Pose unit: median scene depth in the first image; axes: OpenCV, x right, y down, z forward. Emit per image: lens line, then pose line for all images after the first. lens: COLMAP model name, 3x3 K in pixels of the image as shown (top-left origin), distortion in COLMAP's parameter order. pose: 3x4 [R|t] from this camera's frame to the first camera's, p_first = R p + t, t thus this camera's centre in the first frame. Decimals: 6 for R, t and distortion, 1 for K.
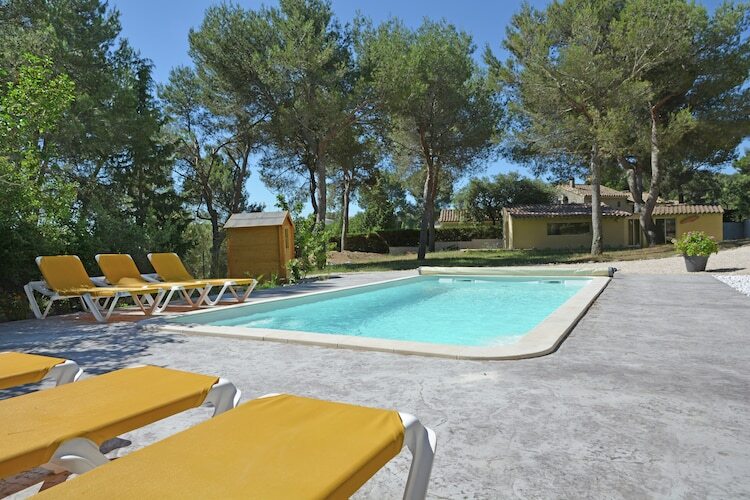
lens RADIAL K [[507.6, 0, 375.0], [0, 507.6, 250.0], [0, 0, 1]] dist [-0.011142, -0.006216]
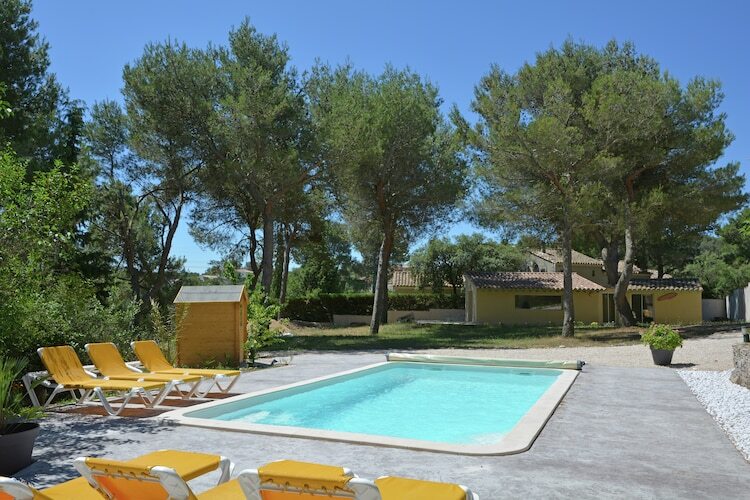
lens RADIAL K [[624.0, 0, 375.0], [0, 624.0, 250.0], [0, 0, 1]] dist [-0.003231, 0.000173]
pose [[0.993311, 0.042985, 0.107171, -0.036896], [-0.032209, 0.994433, -0.100326, -0.021390], [-0.110887, 0.096203, 0.989166, -0.093214]]
